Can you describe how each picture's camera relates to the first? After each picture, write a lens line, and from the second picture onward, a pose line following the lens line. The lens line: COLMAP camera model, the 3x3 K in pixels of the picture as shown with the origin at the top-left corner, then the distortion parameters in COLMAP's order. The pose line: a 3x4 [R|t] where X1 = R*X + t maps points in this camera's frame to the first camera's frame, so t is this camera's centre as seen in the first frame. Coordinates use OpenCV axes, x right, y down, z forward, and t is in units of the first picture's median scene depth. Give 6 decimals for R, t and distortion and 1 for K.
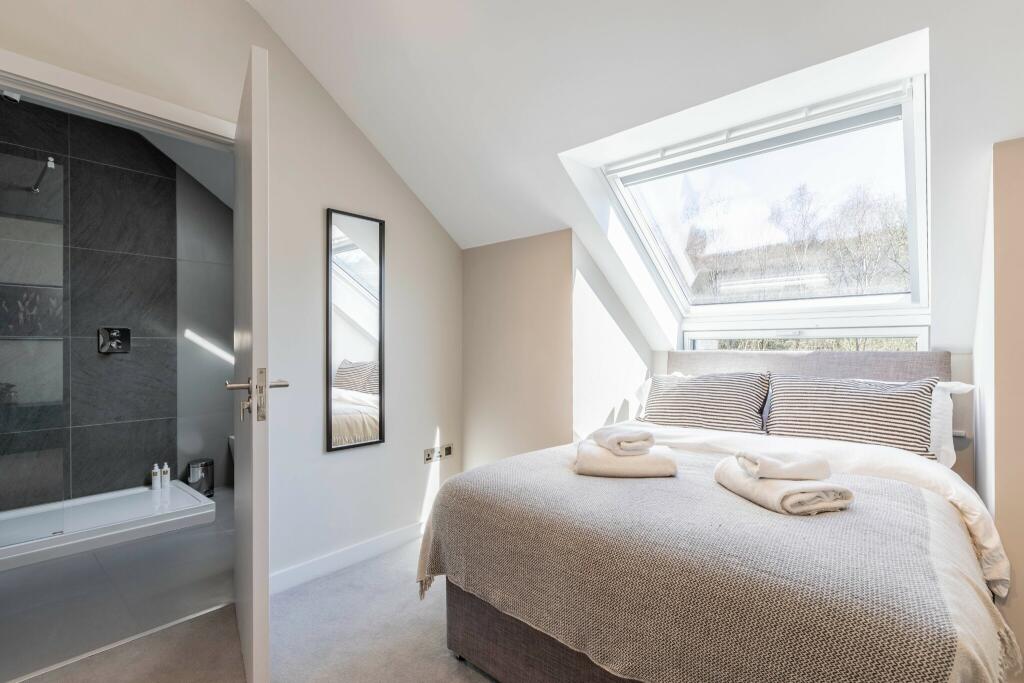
lens RADIAL K [[471.2, 0, 514.4], [0, 471.2, 346.2], [0, 0, 1]] dist [-0.001120, -0.002708]
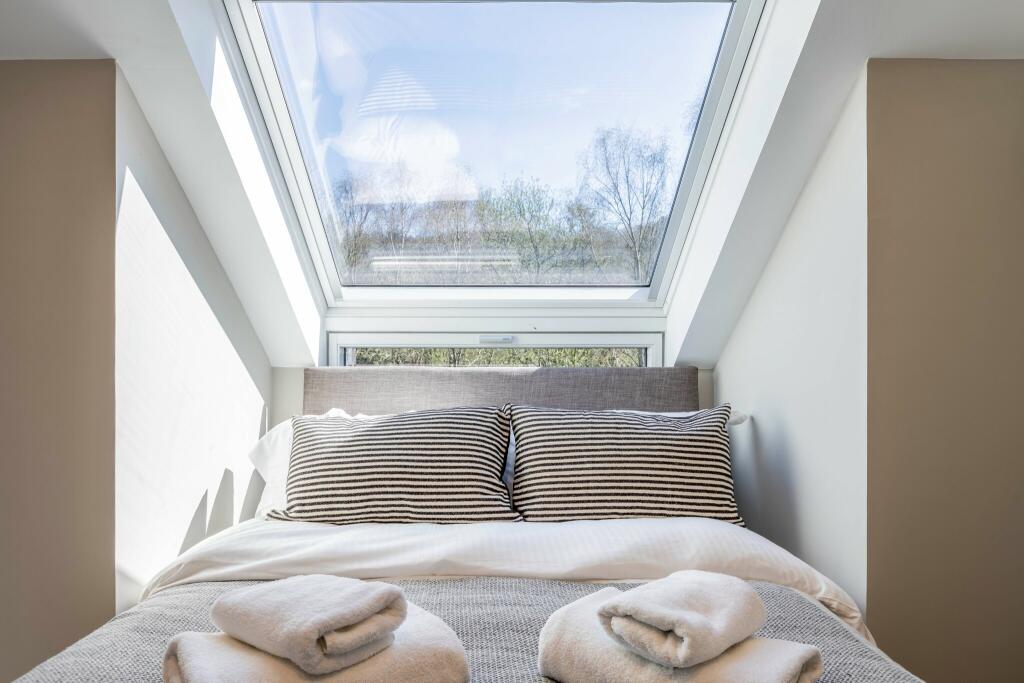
lens RADIAL K [[654.7, 0, 496.6], [0, 654.7, 359.3], [0, 0, 1]] dist [-0.008700, 0.001272]
pose [[0.753280, 0.002451, 0.657695, 0.003045], [-0.002154, 0.999997, -0.001260, 0.000720], [-0.657697, -0.000468, 0.753283, 0.378411]]
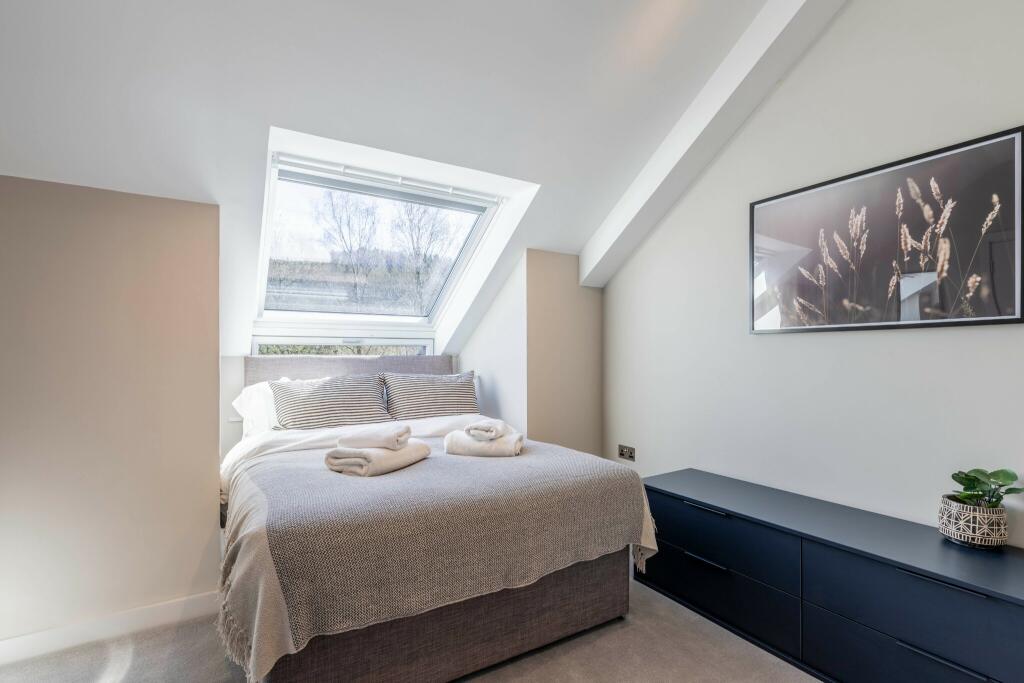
lens RADIAL K [[471.2, 0, 504.5], [0, 471.2, 356.3], [0, 0, 1]] dist [-0.001120, -0.002708]
pose [[0.305677, -0.006506, 0.952113, -0.512533], [-0.003006, 0.999965, 0.007798, 0.001555], [-0.952131, -0.005245, 0.305647, 0.286802]]
